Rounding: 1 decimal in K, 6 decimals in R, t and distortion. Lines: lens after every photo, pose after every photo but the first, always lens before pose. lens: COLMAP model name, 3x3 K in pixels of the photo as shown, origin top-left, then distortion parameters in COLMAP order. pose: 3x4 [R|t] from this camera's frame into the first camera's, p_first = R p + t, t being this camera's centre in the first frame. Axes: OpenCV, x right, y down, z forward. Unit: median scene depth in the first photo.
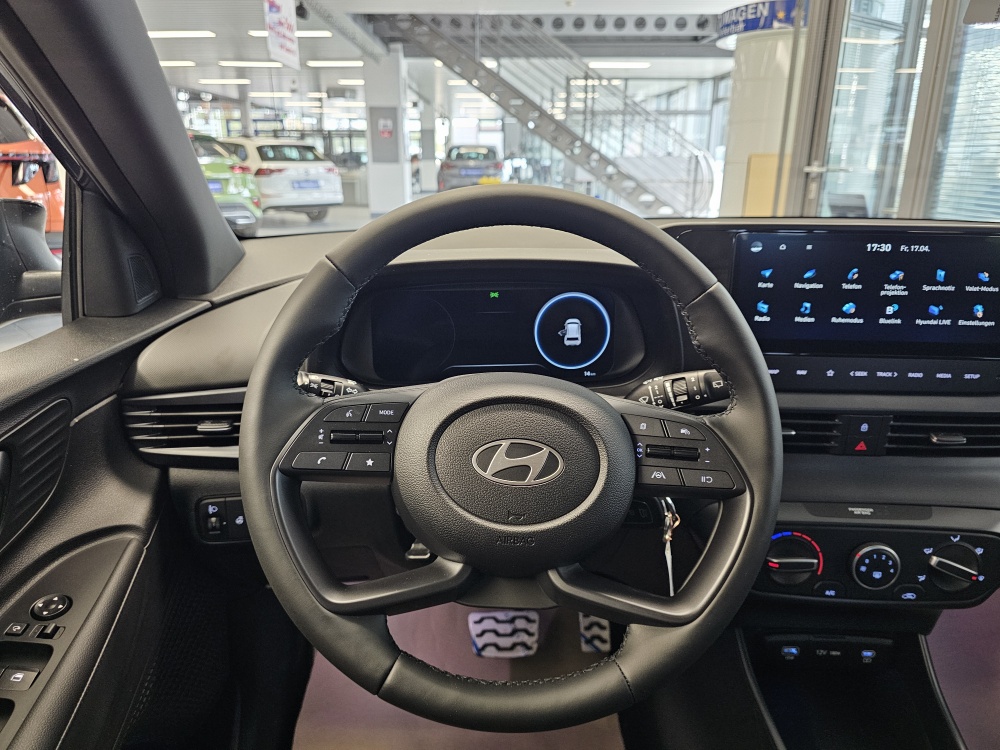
lens RADIAL K [[690.2, 0, 502.3], [0, 690.2, 367.0], [0, 0, 1]] dist [0.039865, -0.031462]
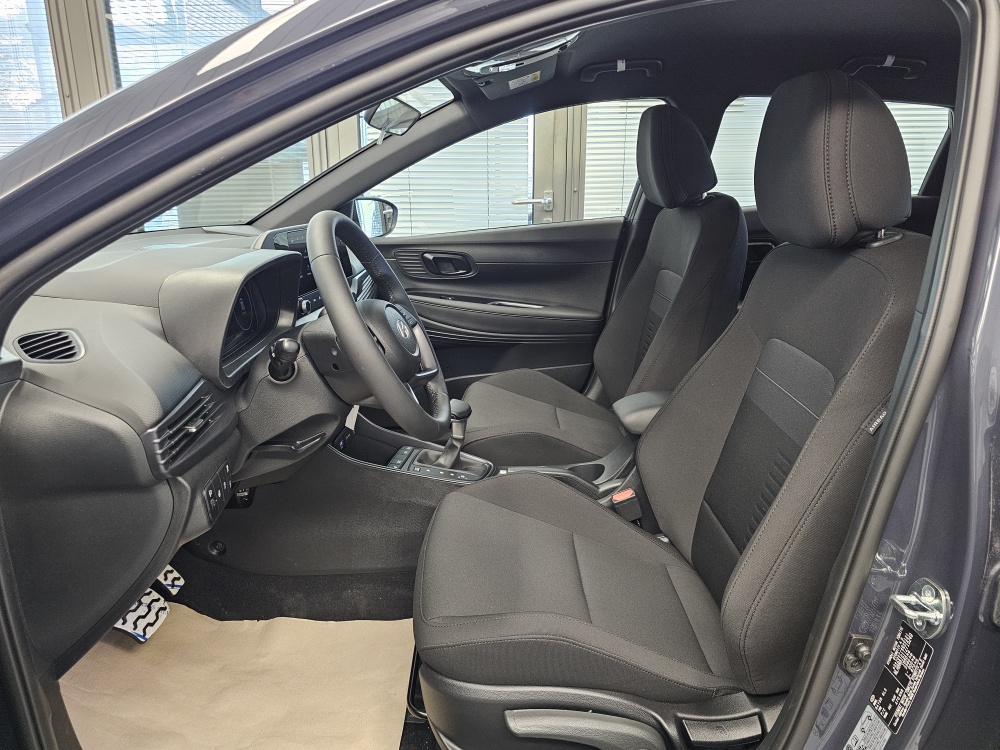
lens RADIAL K [[690.2, 0, 506.5], [0, 690.2, 369.8], [0, 0, 1]] dist [0.039865, -0.031462]
pose [[0.040351, -0.276143, 0.960269, -1.389865], [0.292476, 0.922222, 0.252912, -0.136626], [-0.955421, 0.270650, 0.117978, 0.298937]]
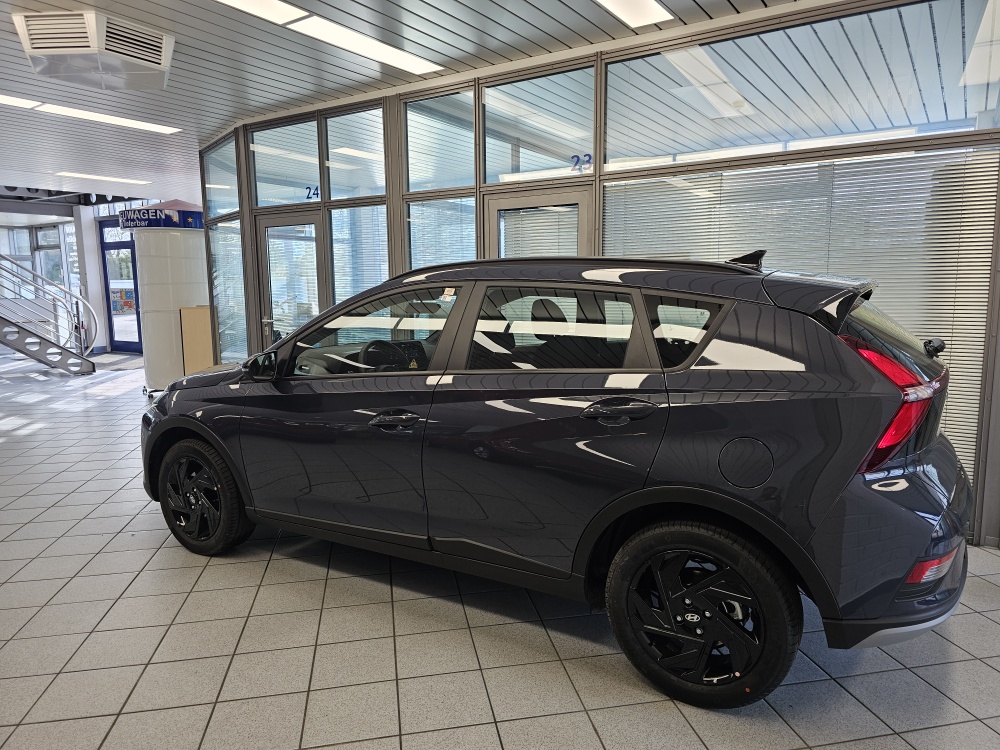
lens RADIAL K [[690.2, 0, 510.1], [0, 690.2, 370.5], [0, 0, 1]] dist [0.039865, -0.031462]
pose [[0.553200, -0.116988, 0.824793, -3.585185], [0.252123, 0.967169, -0.031919, 0.388916], [-0.793980, 0.225607, 0.564533, -2.736891]]
